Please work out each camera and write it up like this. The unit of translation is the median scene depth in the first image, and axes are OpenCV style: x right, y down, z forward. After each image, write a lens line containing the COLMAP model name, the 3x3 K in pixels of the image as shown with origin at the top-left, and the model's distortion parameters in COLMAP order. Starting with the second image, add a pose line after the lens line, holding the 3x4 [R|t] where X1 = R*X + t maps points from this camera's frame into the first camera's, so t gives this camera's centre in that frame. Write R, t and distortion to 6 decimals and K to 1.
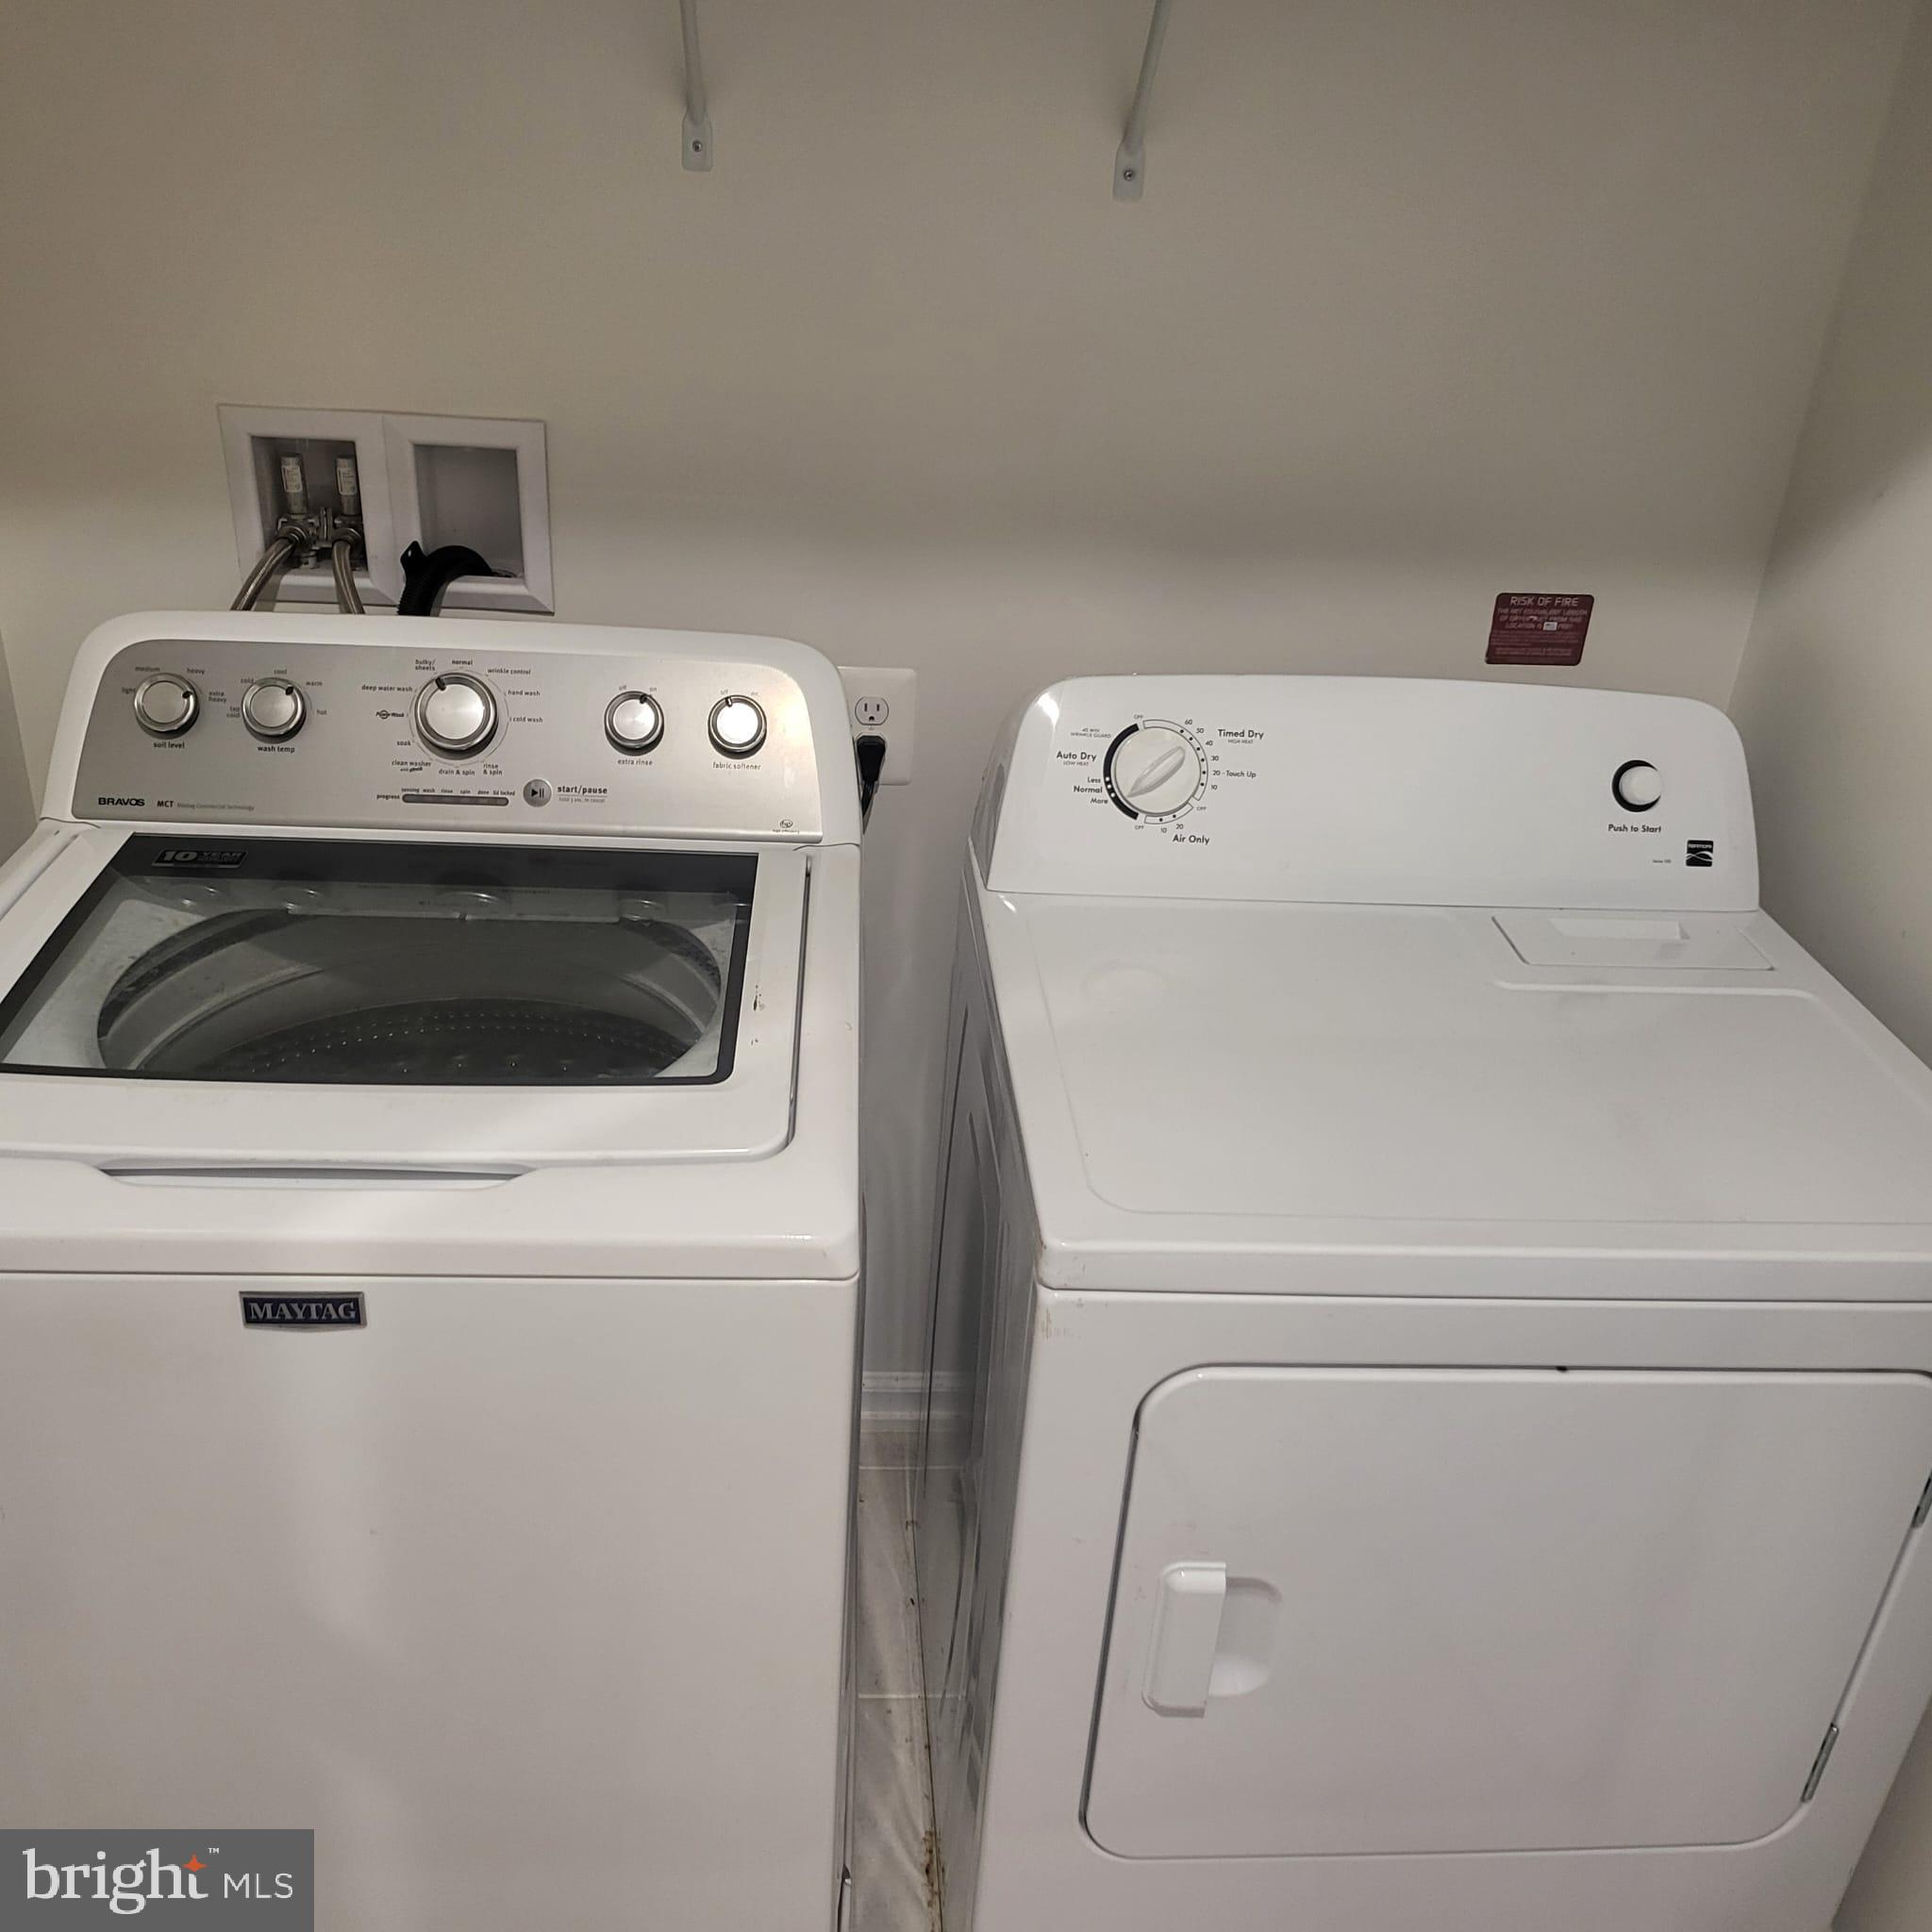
lens RADIAL K [[1788.5, 0, 980.6], [0, 1788.5, 957.0], [0, 0, 1]] dist [0.077094, -0.100680]
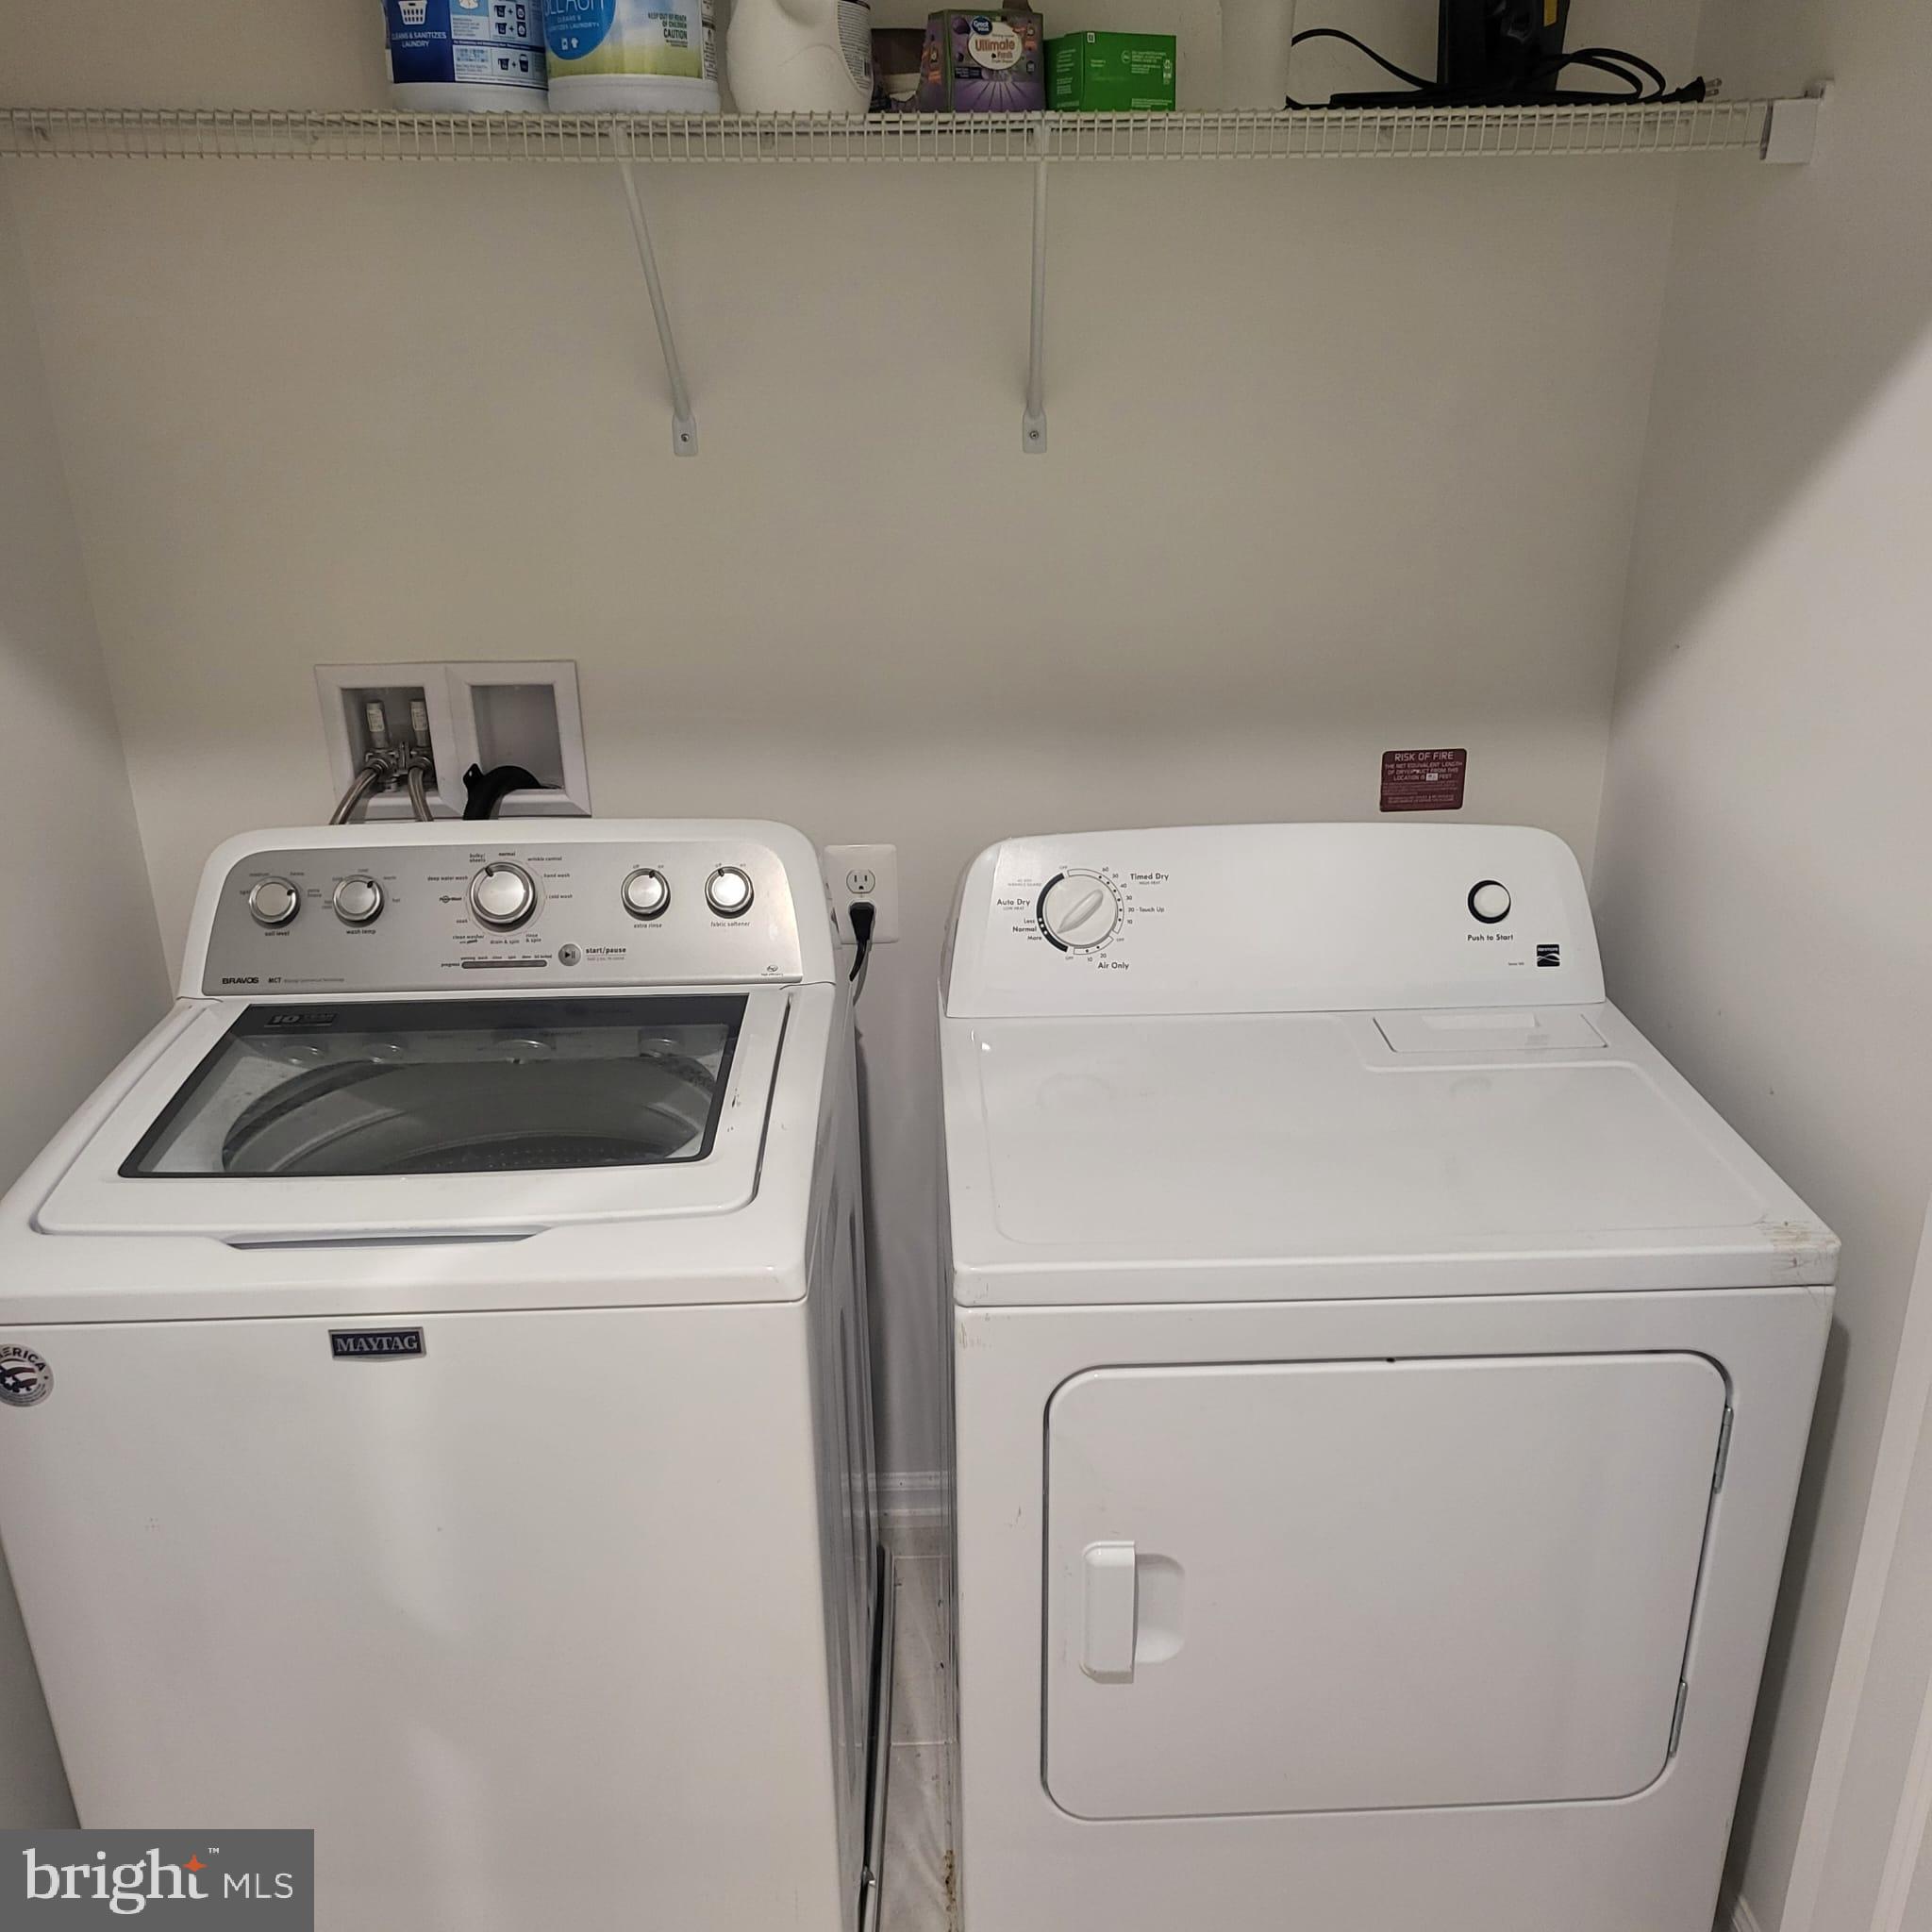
lens RADIAL K [[1894.4, 0, 1060.2], [0, 1894.4, 1042.3], [0, 0, 1]] dist [0.094324, -0.168742]
pose [[0.997166, -0.055461, -0.050835, 0.149649], [0.051072, 0.995164, -0.083910, 0.093752], [0.055243, 0.081076, 0.995176, -0.272140]]
